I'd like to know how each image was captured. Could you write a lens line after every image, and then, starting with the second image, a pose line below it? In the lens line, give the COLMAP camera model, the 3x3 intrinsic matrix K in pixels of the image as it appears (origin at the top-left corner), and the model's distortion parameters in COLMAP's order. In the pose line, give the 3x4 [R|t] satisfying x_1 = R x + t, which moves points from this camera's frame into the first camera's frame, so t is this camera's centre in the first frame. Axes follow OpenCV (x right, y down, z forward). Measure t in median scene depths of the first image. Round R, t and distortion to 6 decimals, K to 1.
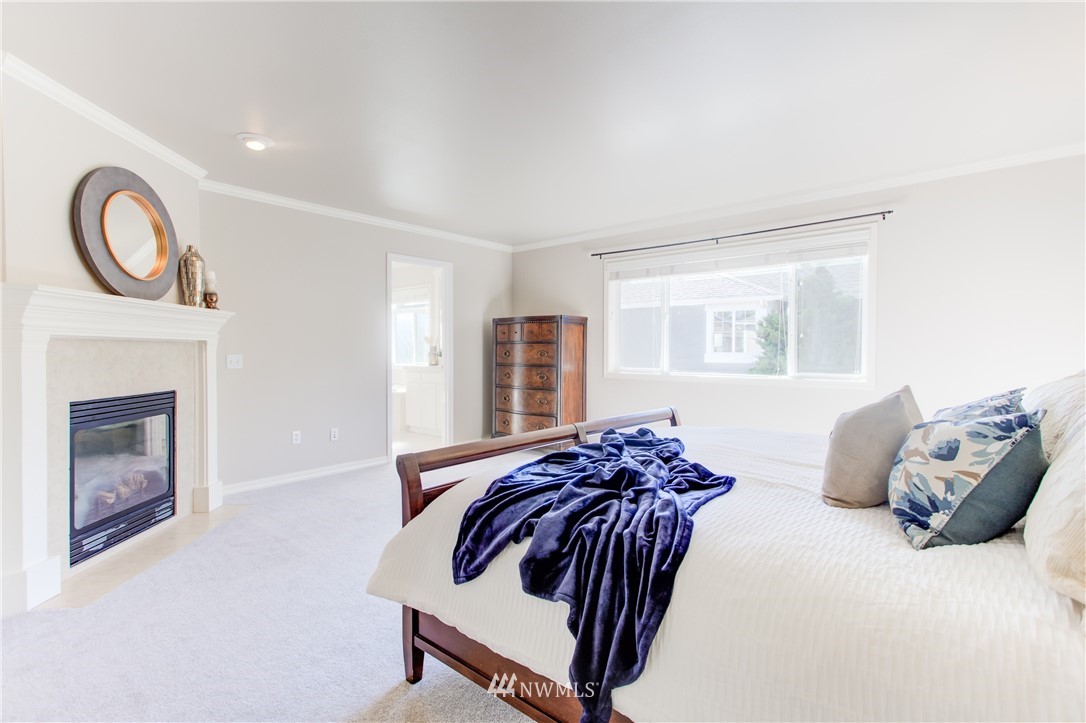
lens RADIAL K [[508.6, 0, 543.6], [0, 508.6, 355.3], [0, 0, 1]] dist [0.025690, 0.001541]
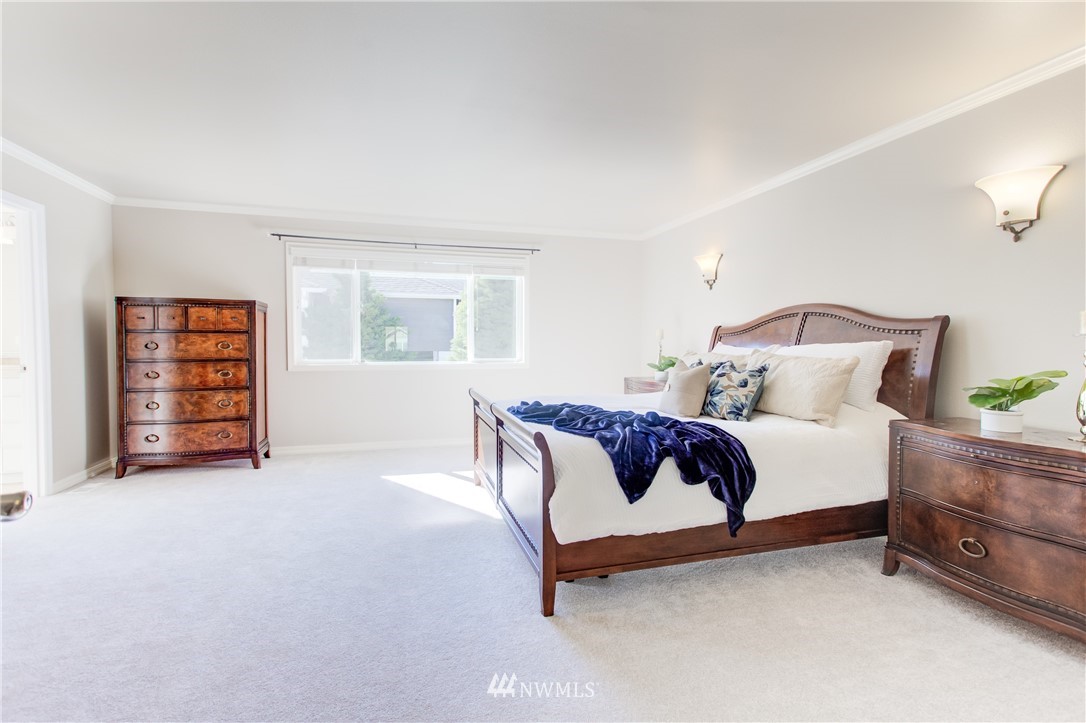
lens RADIAL K [[508.6, 0, 539.7], [0, 508.6, 359.4], [0, 0, 1]] dist [0.025690, 0.001541]
pose [[0.551945, -0.031887, 0.833271, -0.503113], [0.008329, 0.999430, 0.032728, -0.004292], [-0.833839, -0.011124, 0.551895, 0.138569]]
